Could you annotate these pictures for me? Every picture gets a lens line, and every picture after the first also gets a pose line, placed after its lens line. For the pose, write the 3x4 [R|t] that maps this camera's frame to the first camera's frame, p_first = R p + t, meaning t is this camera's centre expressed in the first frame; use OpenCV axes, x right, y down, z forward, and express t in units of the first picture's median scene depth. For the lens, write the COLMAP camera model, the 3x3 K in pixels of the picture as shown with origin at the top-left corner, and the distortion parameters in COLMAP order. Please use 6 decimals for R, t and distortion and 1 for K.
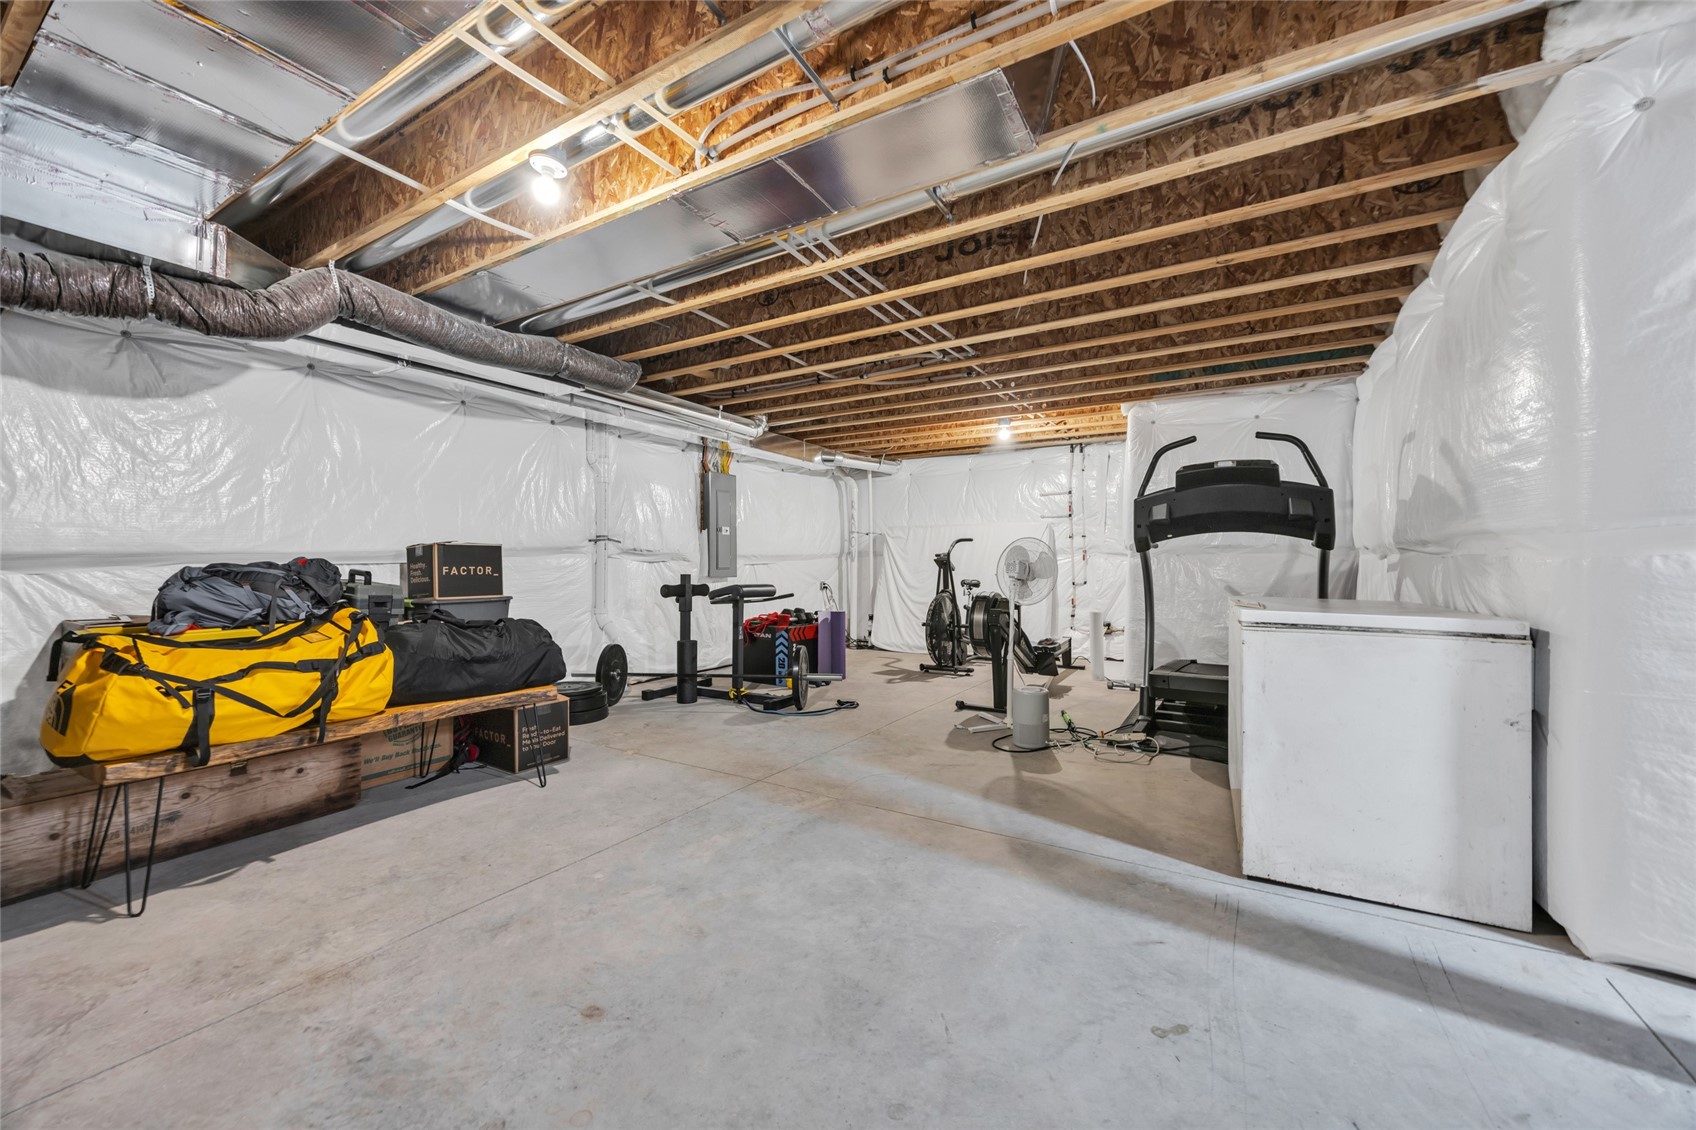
lens RADIAL K [[648.9, 0, 849.0], [0, 648.9, 568.4], [0, 0, 1]] dist [-0.000349, -0.000065]
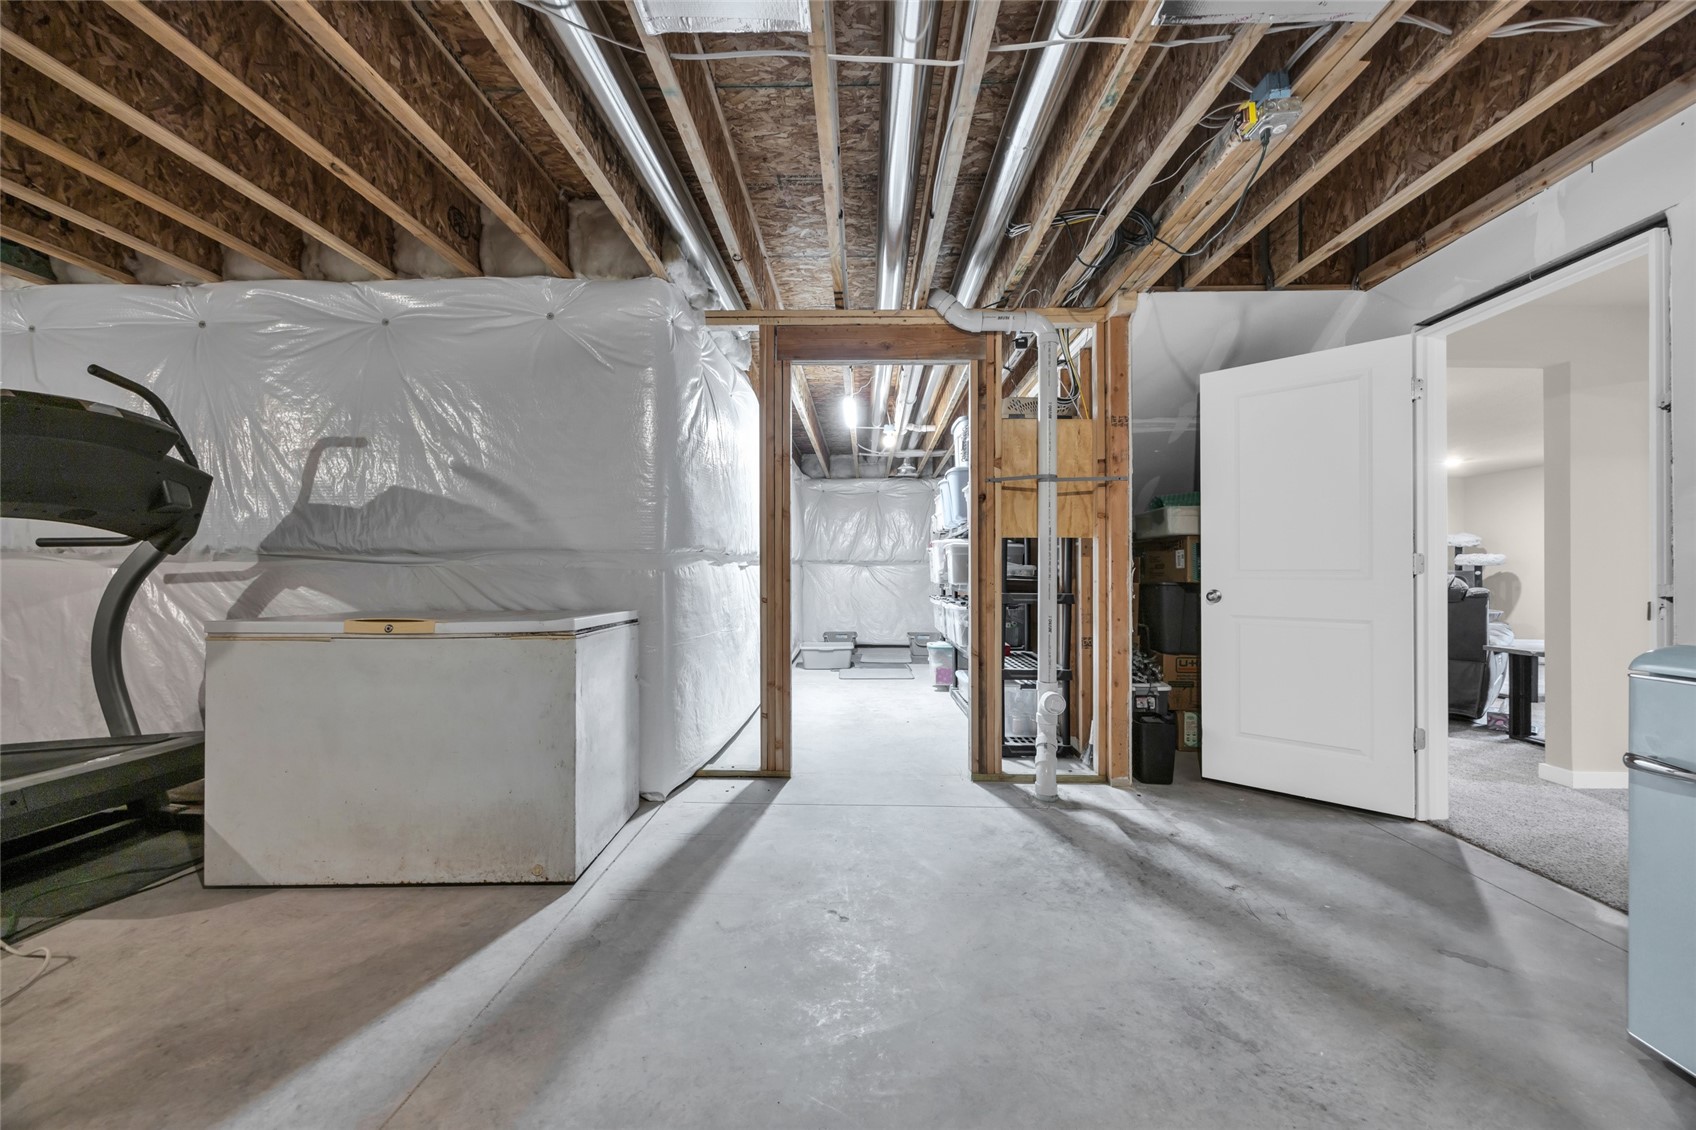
lens RADIAL K [[648.9, 0, 849.0], [0, 648.9, 568.4], [0, 0, 1]] dist [-0.000349, -0.000065]
pose [[-0.489072, 0.005816, 0.872224, -0.402988], [0.011511, 0.999934, -0.000214, -0.003567], [-0.872168, 0.009936, -0.489106, 0.959883]]
